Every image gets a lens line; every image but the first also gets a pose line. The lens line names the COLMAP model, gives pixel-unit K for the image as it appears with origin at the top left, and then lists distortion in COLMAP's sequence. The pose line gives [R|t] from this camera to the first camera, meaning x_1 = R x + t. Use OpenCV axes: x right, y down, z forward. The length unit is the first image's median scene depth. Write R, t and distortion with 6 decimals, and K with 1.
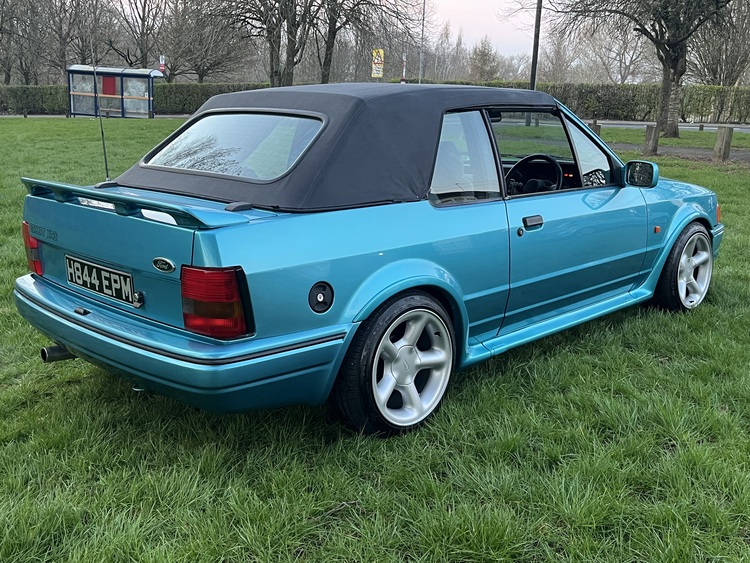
lens RADIAL K [[790.8, 0, 375.0], [0, 790.8, 281.5], [0, 0, 1]] dist [0.044797, 0.014086]
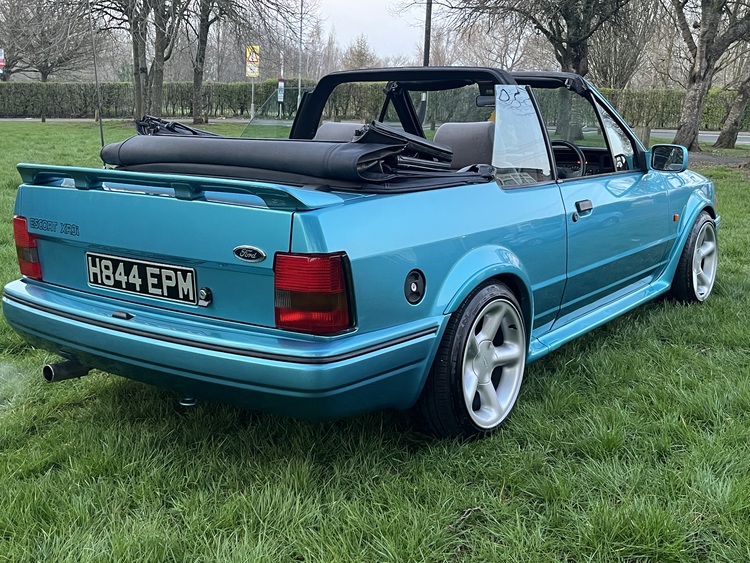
lens RADIAL K [[864.2, 0, 375.8], [0, 864.2, 296.4], [0, 0, 1]] dist [0.045872, 0.007836]
pose [[0.987377, -0.034027, 0.154689, -0.233301], [0.035167, 0.999371, -0.004636, 0.029917], [-0.154434, 0.010018, 0.987952, 0.030648]]
